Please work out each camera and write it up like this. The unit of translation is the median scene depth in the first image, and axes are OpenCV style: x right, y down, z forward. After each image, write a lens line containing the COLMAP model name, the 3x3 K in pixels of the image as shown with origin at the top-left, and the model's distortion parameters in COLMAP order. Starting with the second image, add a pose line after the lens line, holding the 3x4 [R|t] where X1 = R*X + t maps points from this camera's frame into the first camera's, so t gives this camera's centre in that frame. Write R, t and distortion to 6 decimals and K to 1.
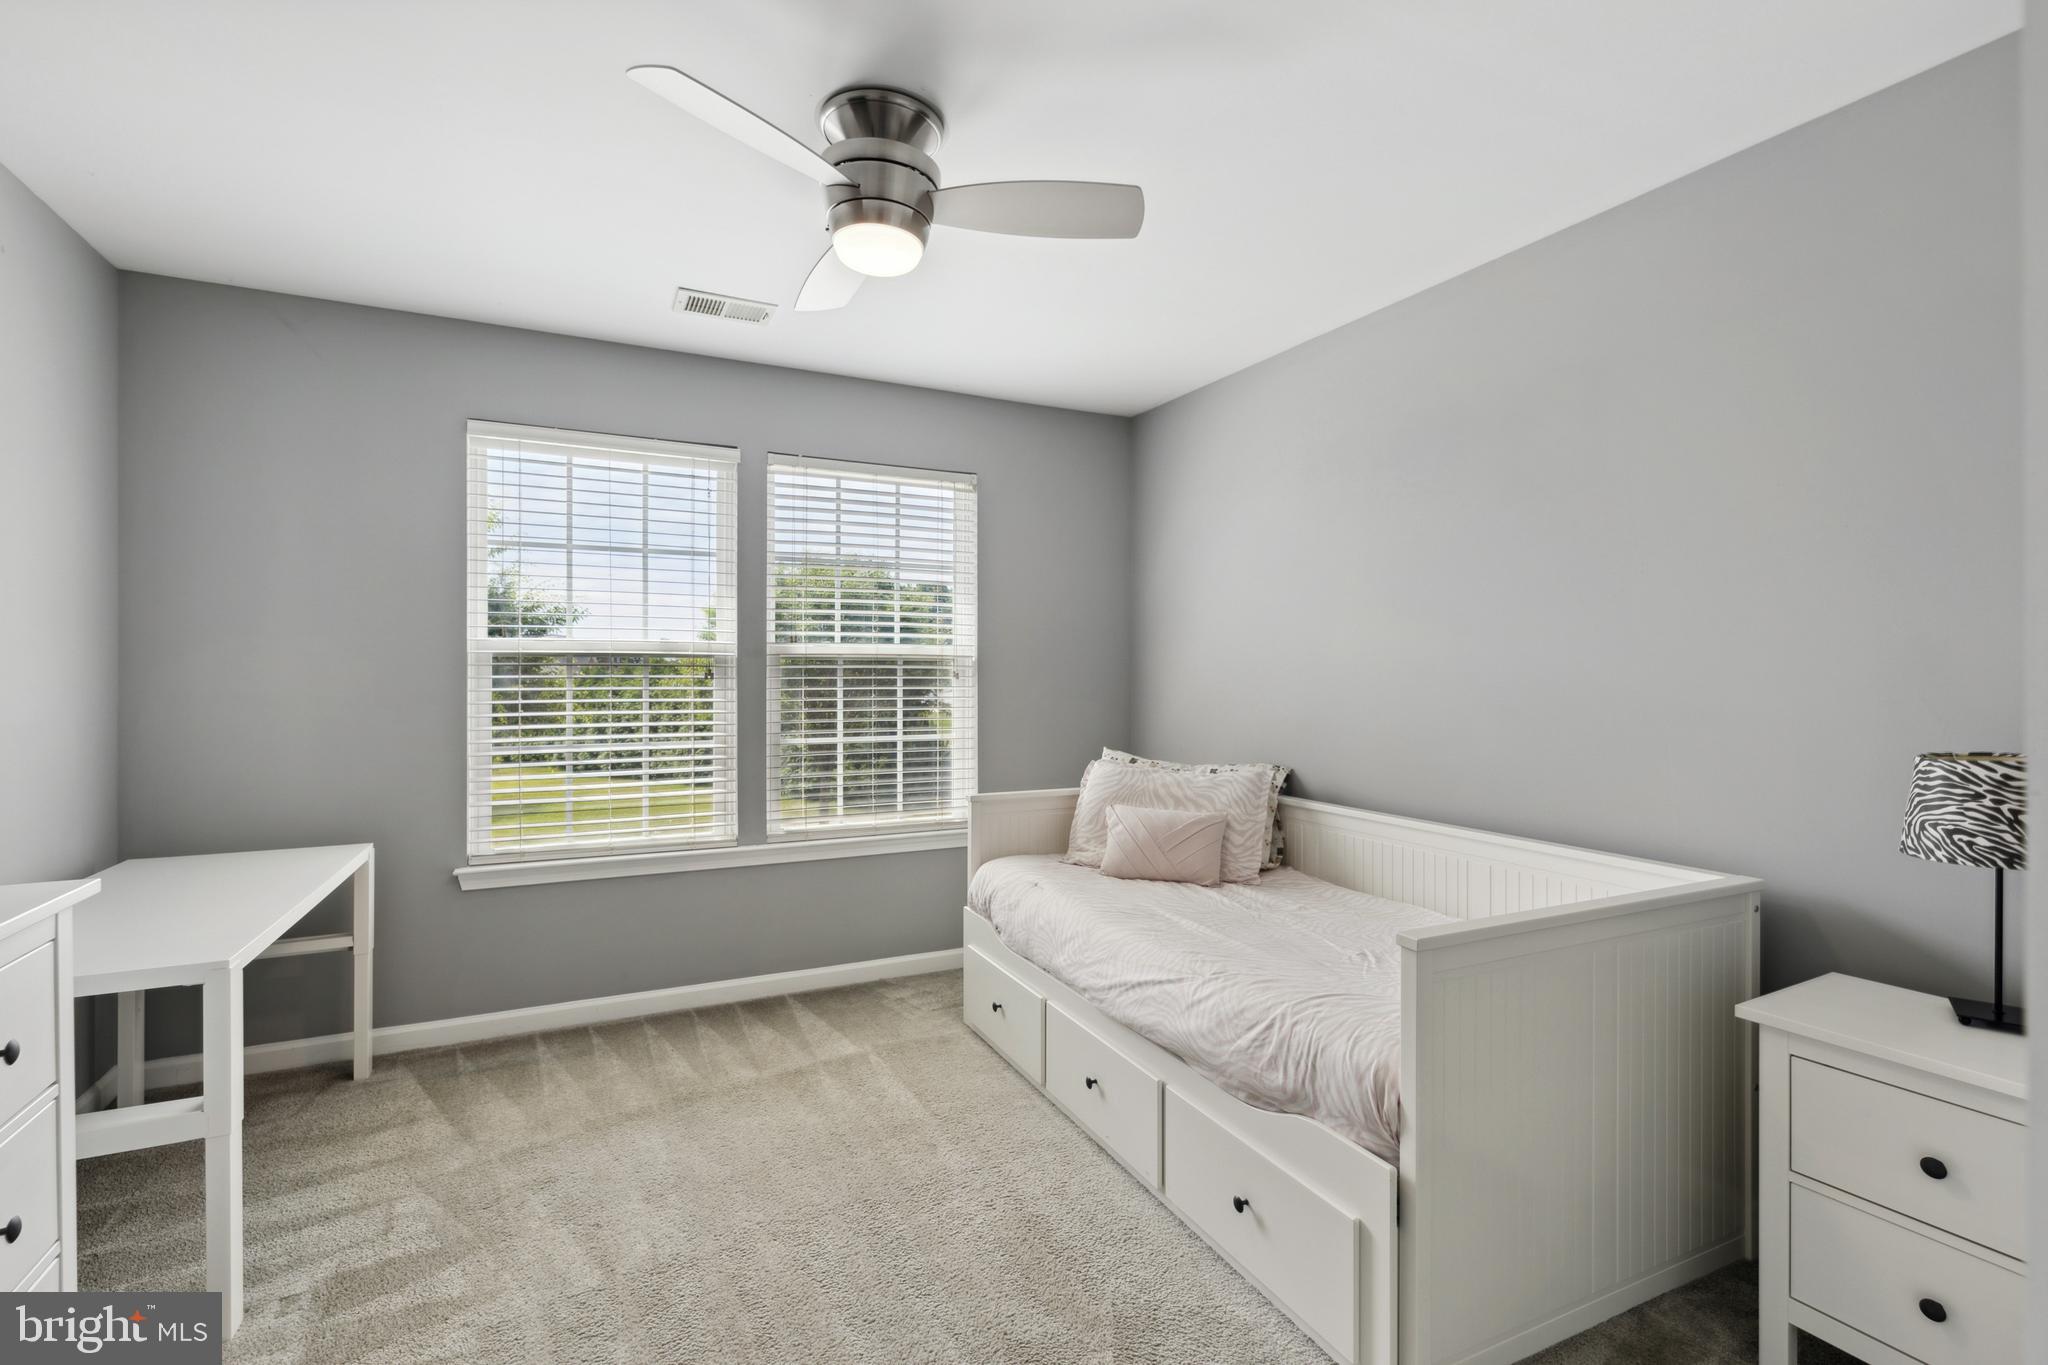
lens RADIAL K [[902.5, 0, 1017.8], [0, 902.5, 682.9], [0, 0, 1]] dist [-0.001040, -0.000341]
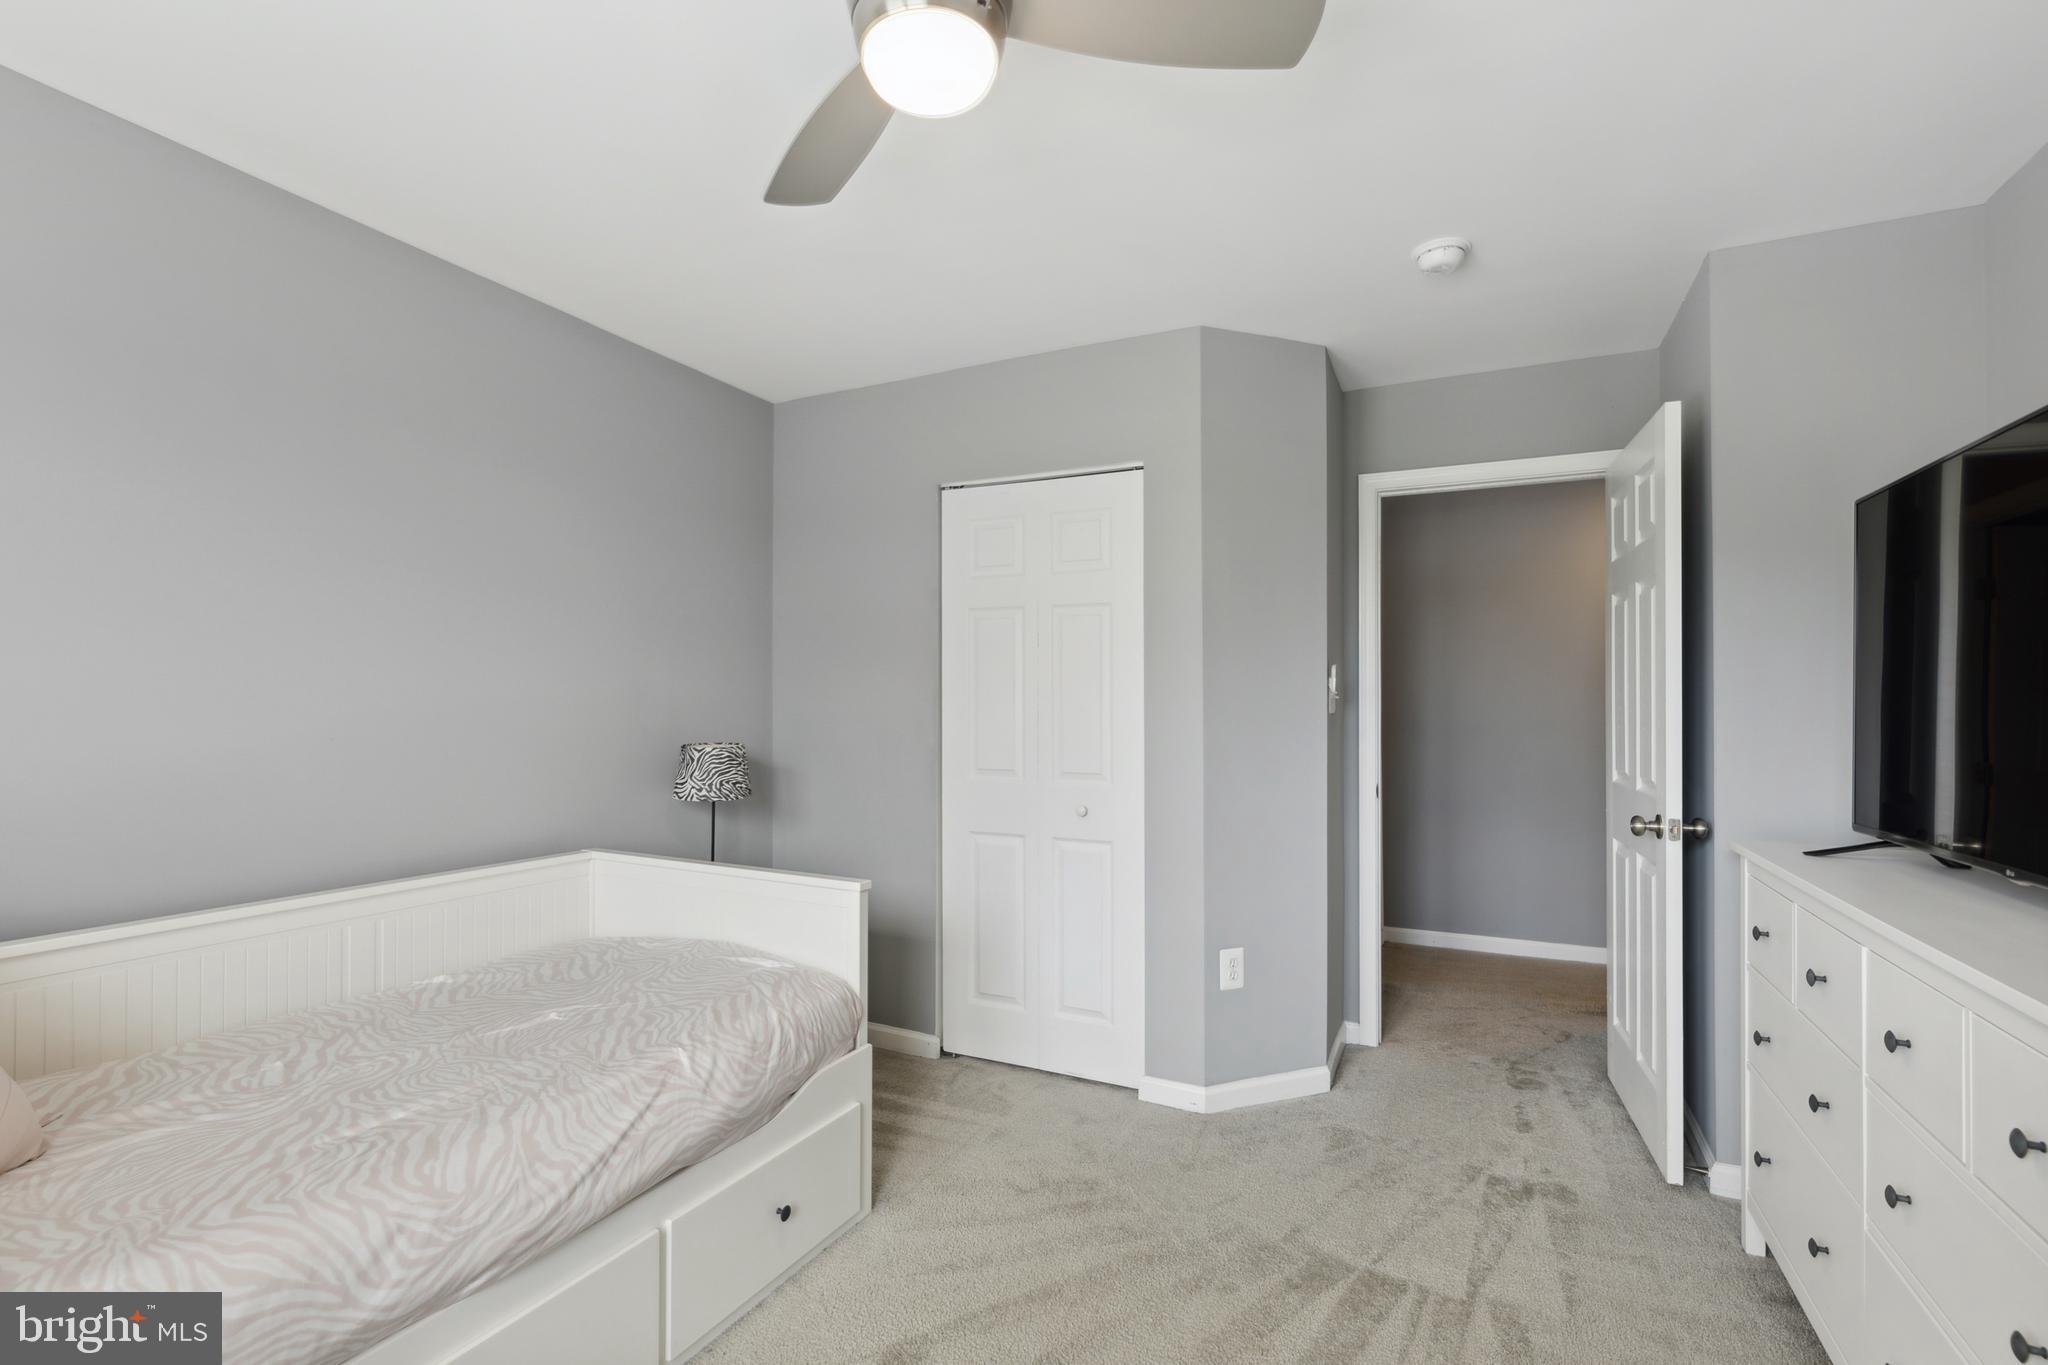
lens RADIAL K [[902.5, 0, 1020.6], [0, 902.5, 688.6], [0, 0, 1]] dist [-0.001040, -0.000341]
pose [[-0.598111, 0.009230, 0.801360, -0.693439], [0.005147, 0.999957, -0.007676, -0.018004], [-0.801397, -0.000467, -0.598133, 1.283065]]
